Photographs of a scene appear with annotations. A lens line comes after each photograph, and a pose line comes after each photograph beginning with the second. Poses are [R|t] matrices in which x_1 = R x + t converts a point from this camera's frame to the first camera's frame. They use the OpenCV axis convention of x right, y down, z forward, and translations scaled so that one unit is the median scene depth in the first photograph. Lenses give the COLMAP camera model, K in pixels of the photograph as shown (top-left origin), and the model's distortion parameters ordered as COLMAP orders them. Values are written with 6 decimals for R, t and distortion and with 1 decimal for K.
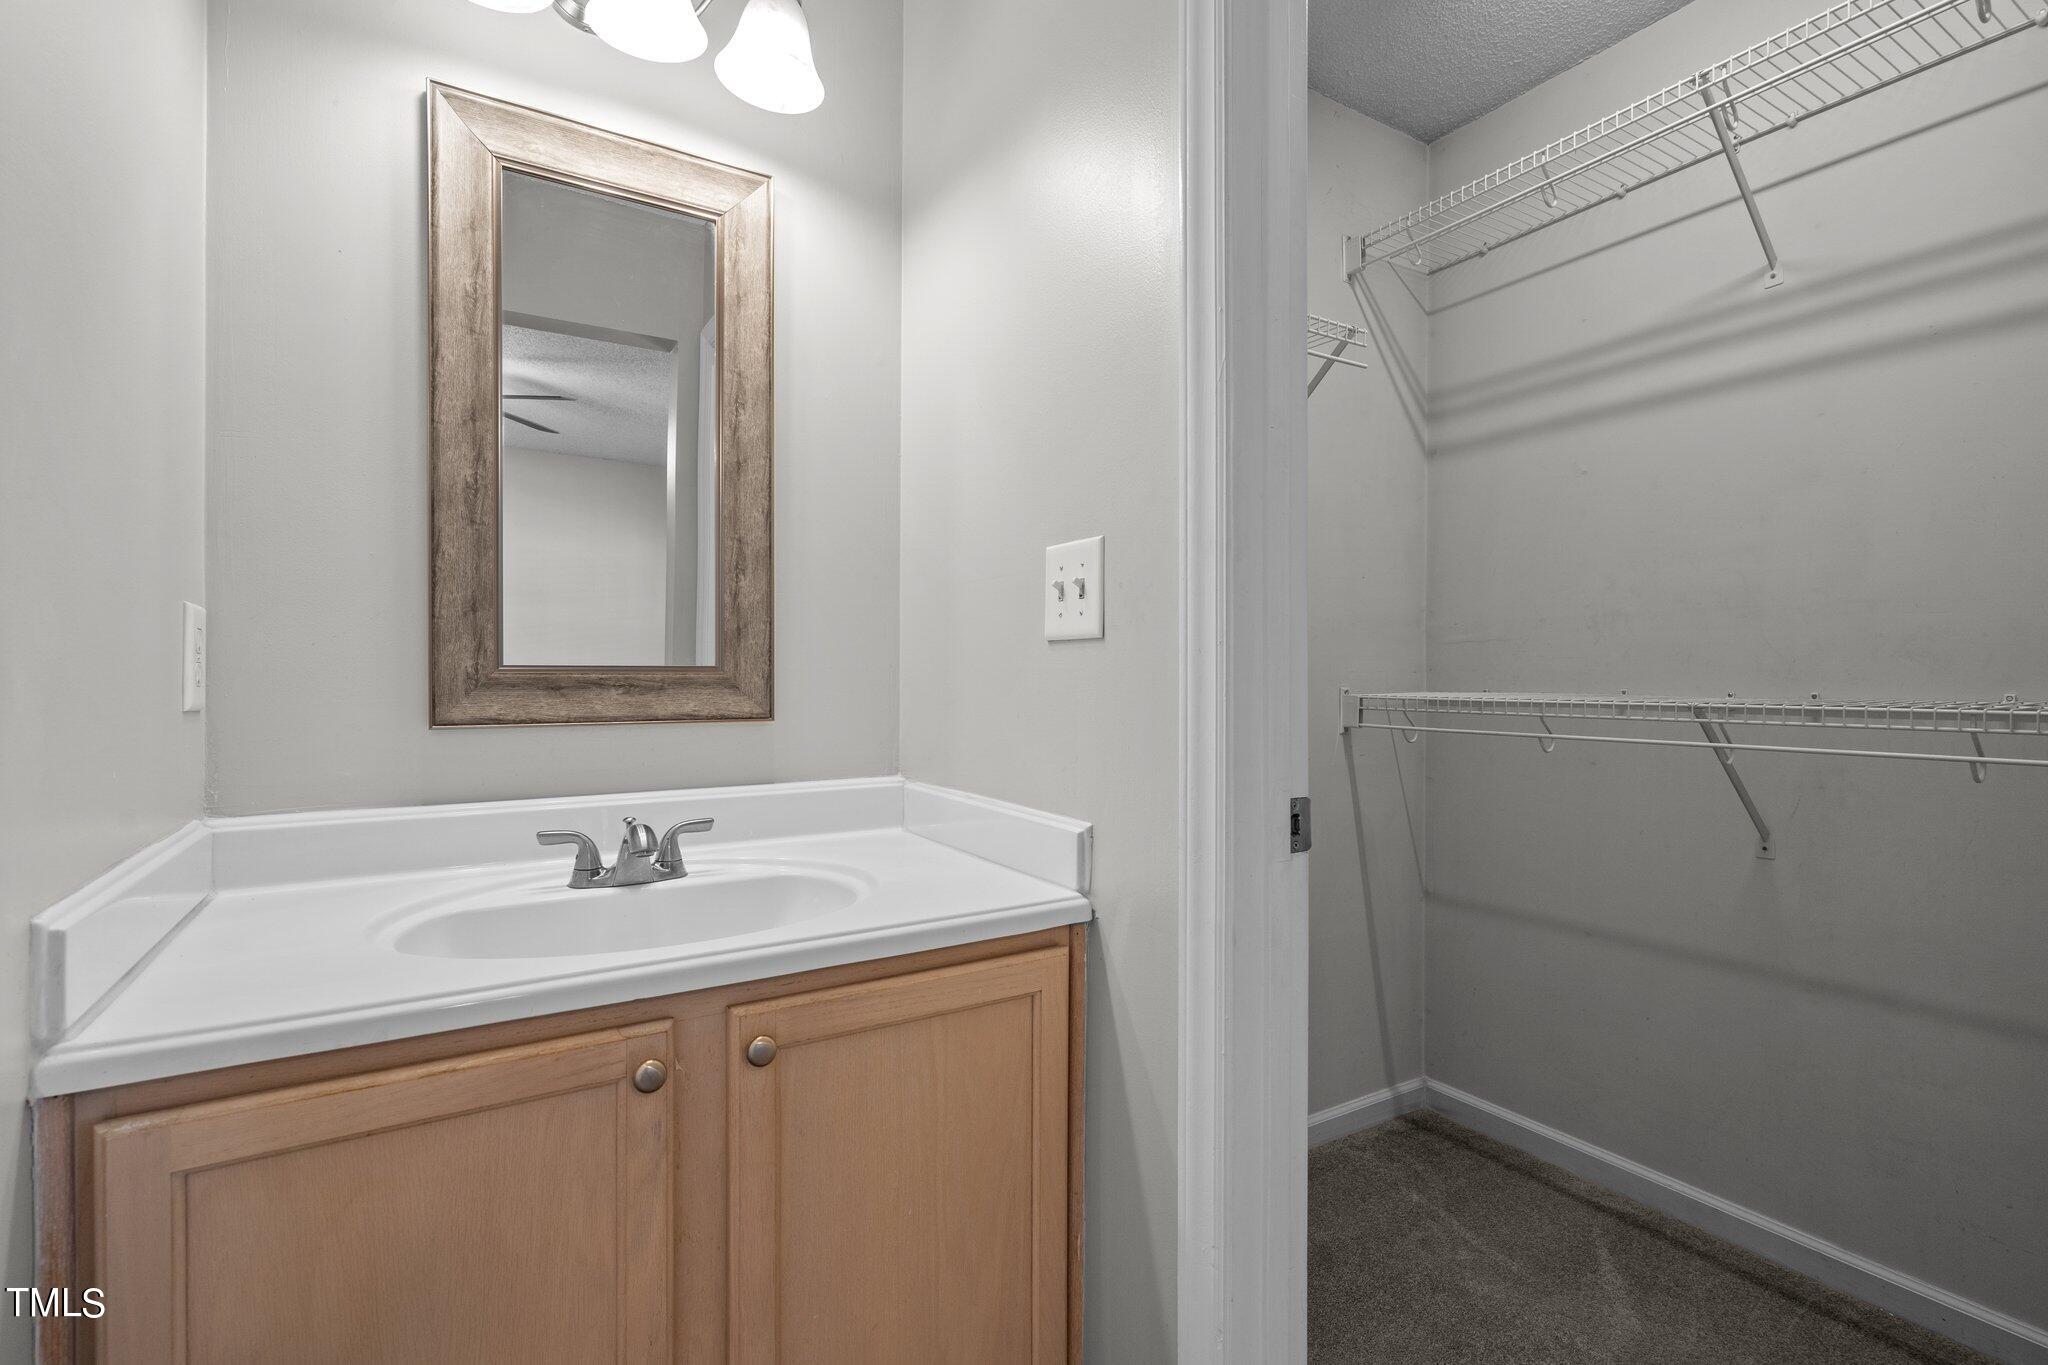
lens RADIAL K [[936.1, 0, 1018.6], [0, 936.1, 689.6], [0, 0, 1]] dist [-0.000518, -0.000027]
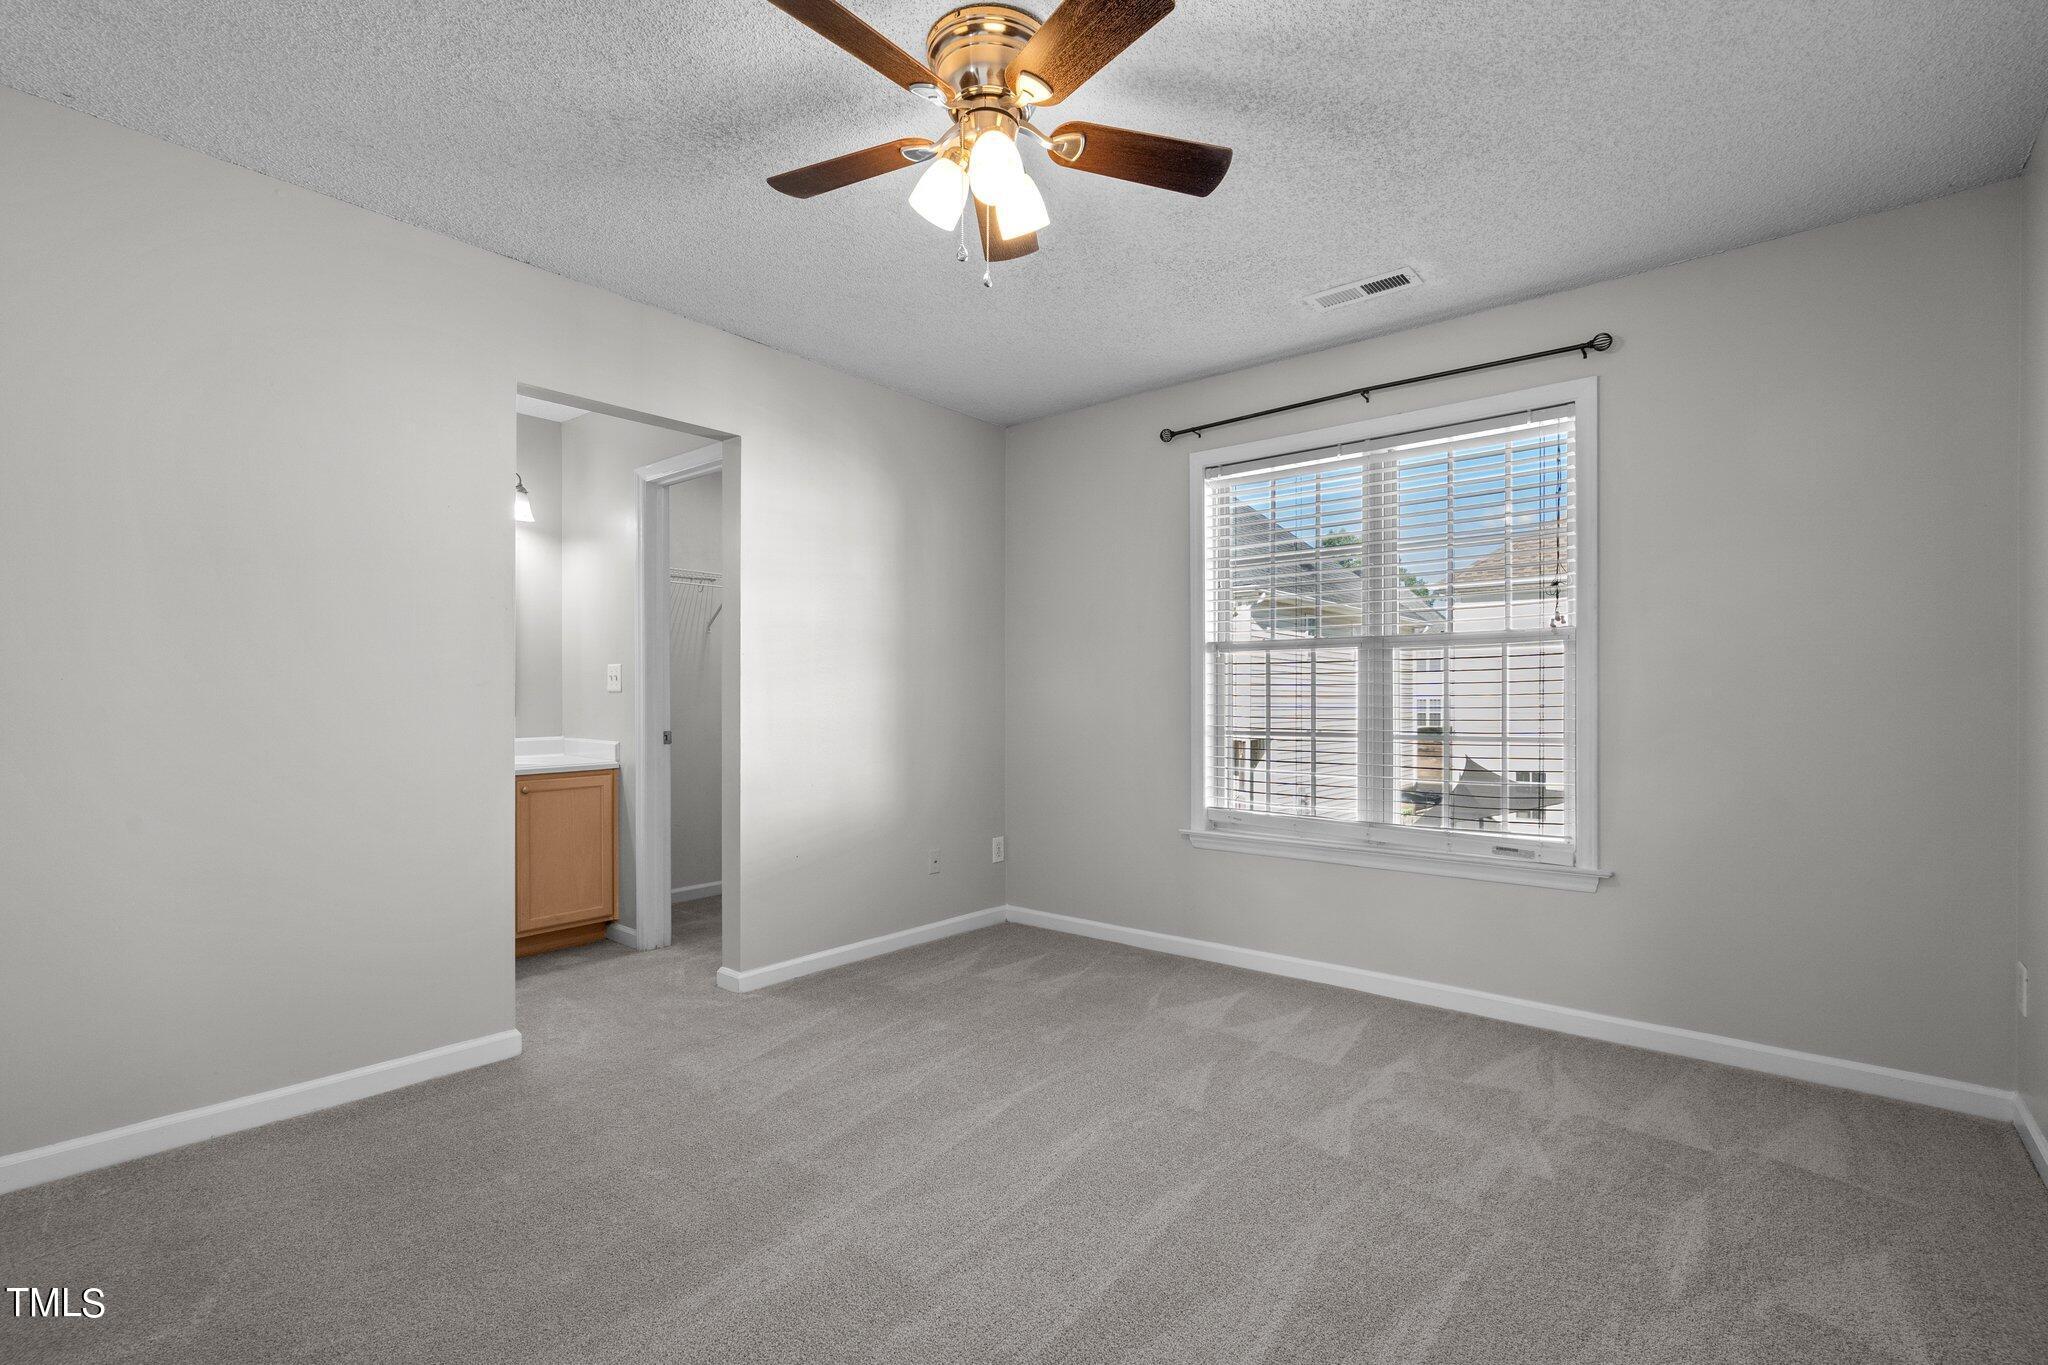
lens RADIAL K [[936.1, 0, 1018.6], [0, 936.1, 689.6], [0, 0, 1]] dist [-0.000518, -0.000027]
pose [[0.946902, -0.003988, 0.321497, 0.381517], [0.007395, 0.999929, -0.009377, -0.014895], [-0.321437, 0.011257, 0.946864, -2.996792]]
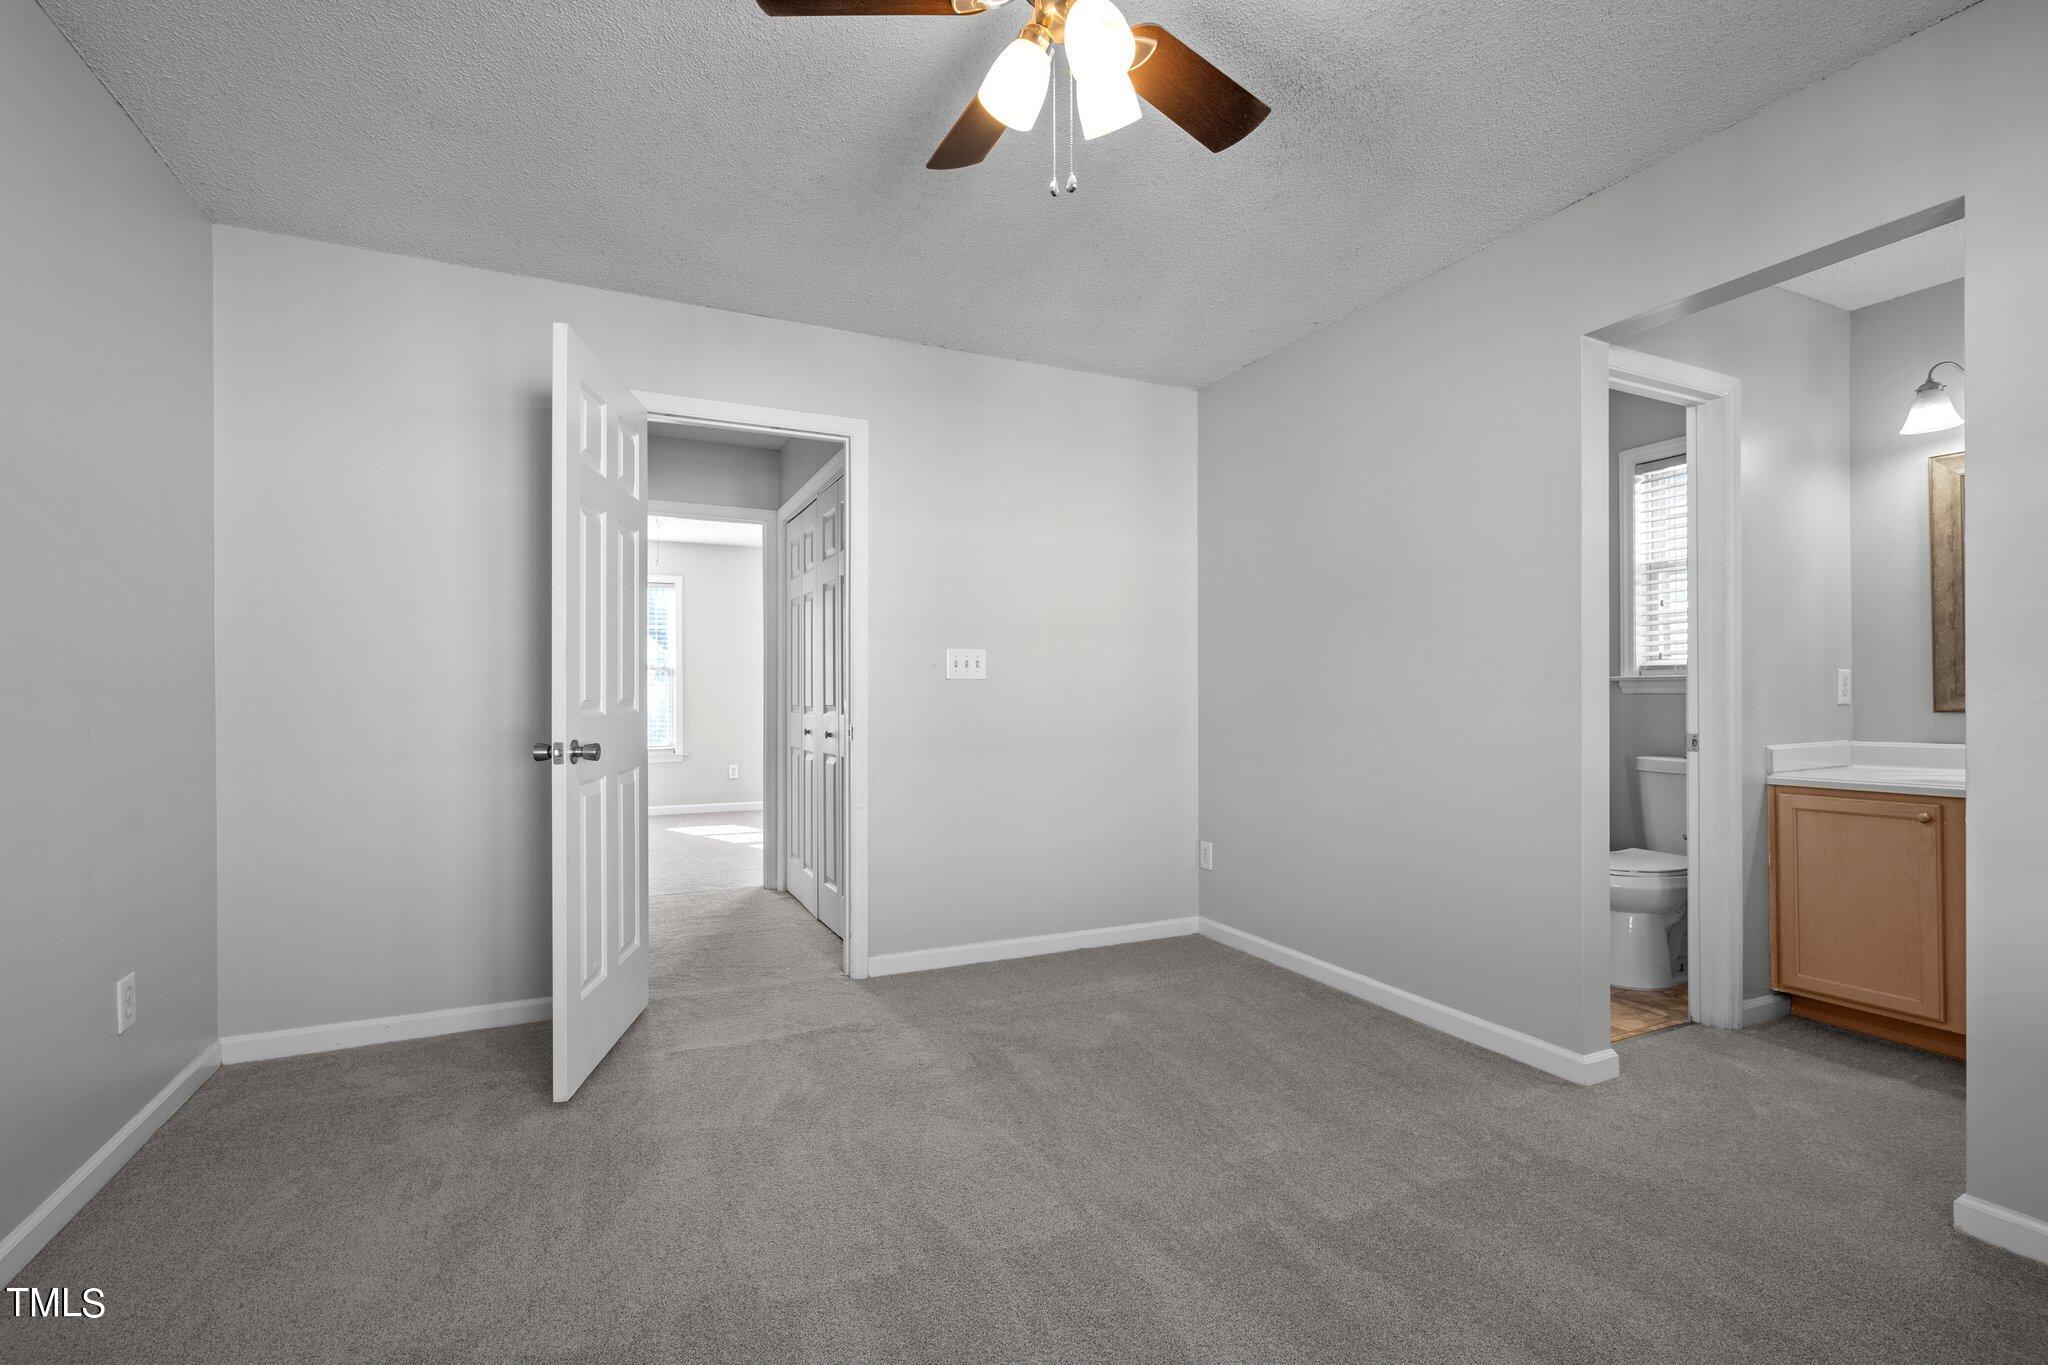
lens RADIAL K [[936.1, 0, 1018.6], [0, 936.1, 689.6], [0, 0, 1]] dist [-0.000518, -0.000027]
pose [[-0.090932, -0.006249, -0.995838, 2.378020], [0.005173, 0.999964, -0.006747, -0.018800], [0.995844, -0.005765, -0.090896, -1.387855]]
